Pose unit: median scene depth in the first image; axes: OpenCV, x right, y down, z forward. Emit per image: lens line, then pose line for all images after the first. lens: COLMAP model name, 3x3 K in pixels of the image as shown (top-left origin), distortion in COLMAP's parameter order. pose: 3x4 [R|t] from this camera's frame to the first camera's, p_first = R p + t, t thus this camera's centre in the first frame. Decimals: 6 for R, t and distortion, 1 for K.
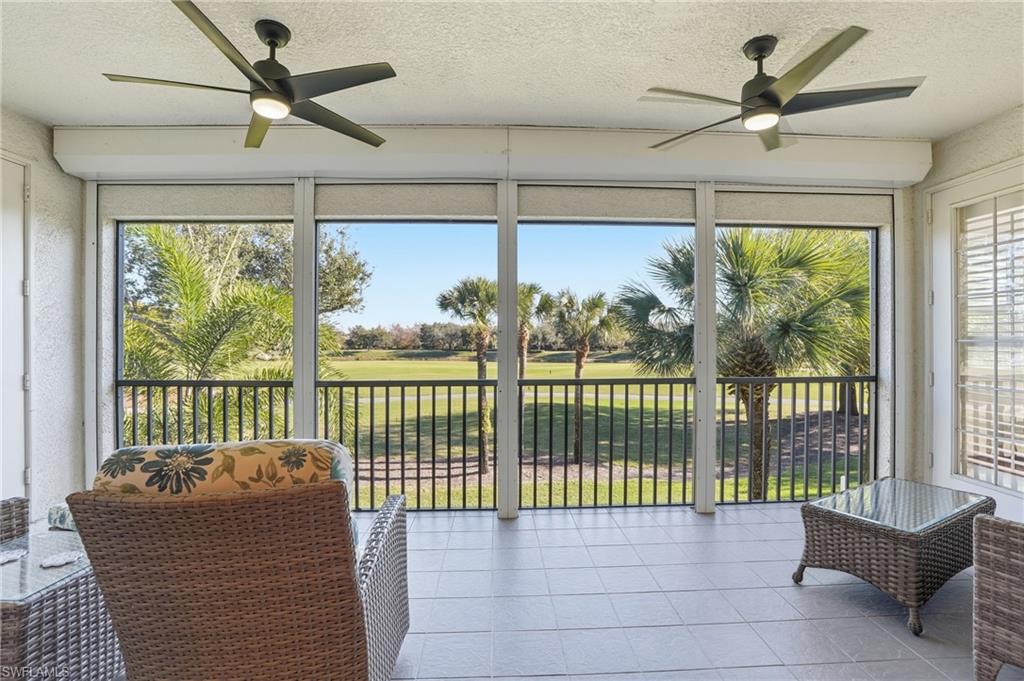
lens RADIAL K [[477.7, 0, 513.9], [0, 477.7, 341.9], [0, 0, 1]] dist [-0.067088, 0.024087]
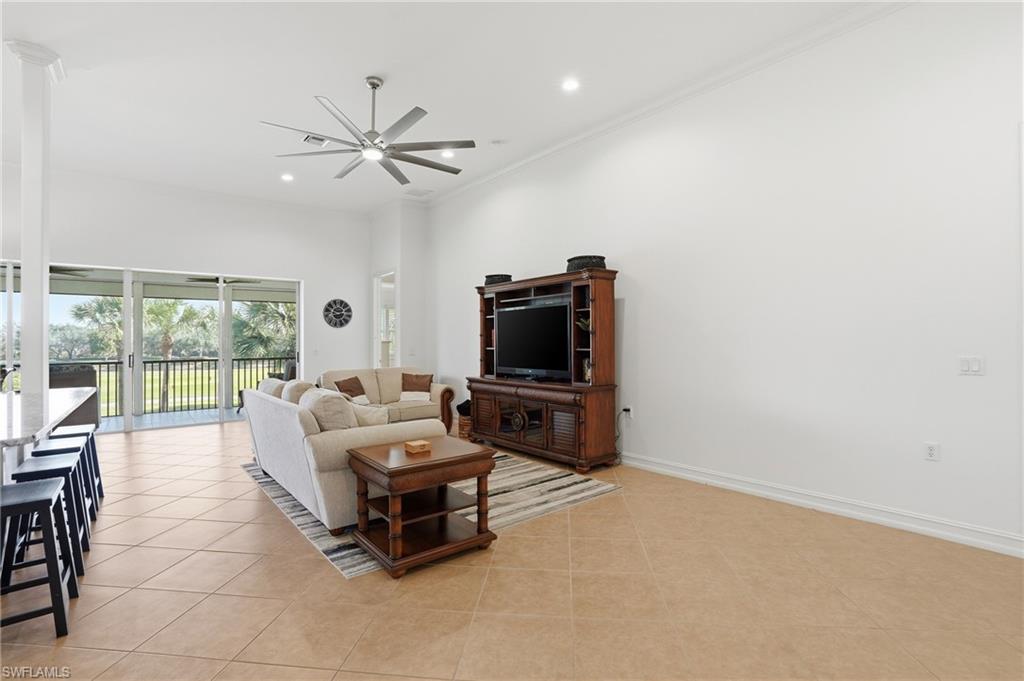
lens RADIAL K [[477.7, 0, 513.9], [0, 477.7, 341.9], [0, 0, 1]] dist [-0.067088, 0.024087]
pose [[0.801744, -0.004519, 0.597650, 0.026034], [0.010247, 0.999928, -0.006186, 0.003342], [-0.597579, 0.011084, 0.801733, -0.458405]]
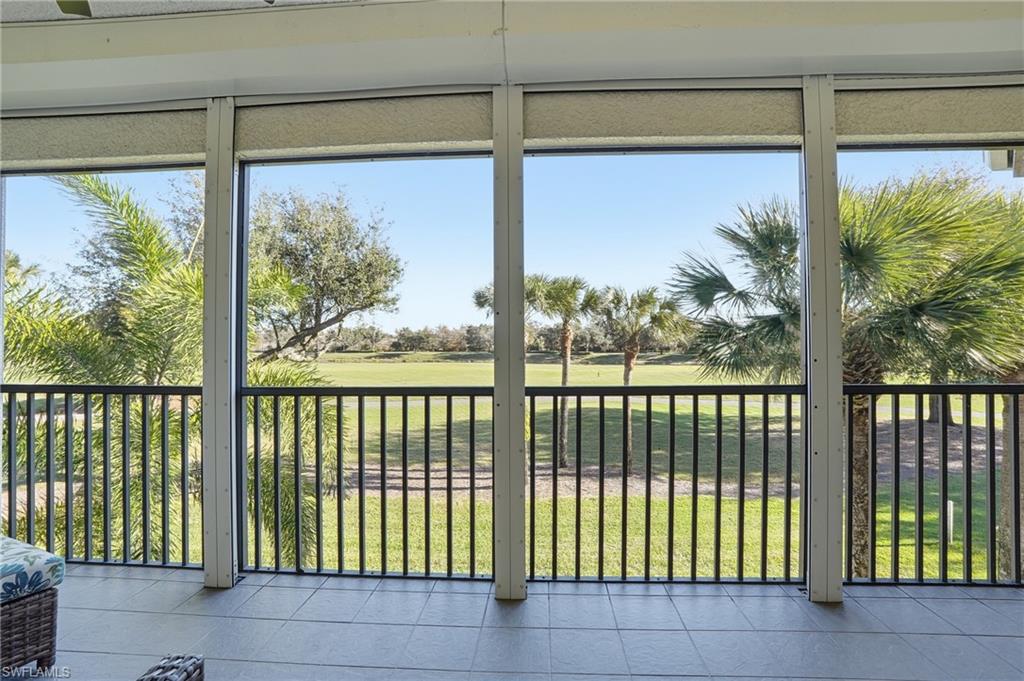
lens RADIAL K [[482.5, 0, 513.4], [0, 482.5, 336.0], [0, 0, 1]] dist [-0.038177, -0.000074]
pose [[0.994998, -0.005171, -0.099766, 0.012289], [0.003588, 0.999865, -0.016043, 0.004074], [0.099835, 0.015605, 0.994882, 0.070517]]
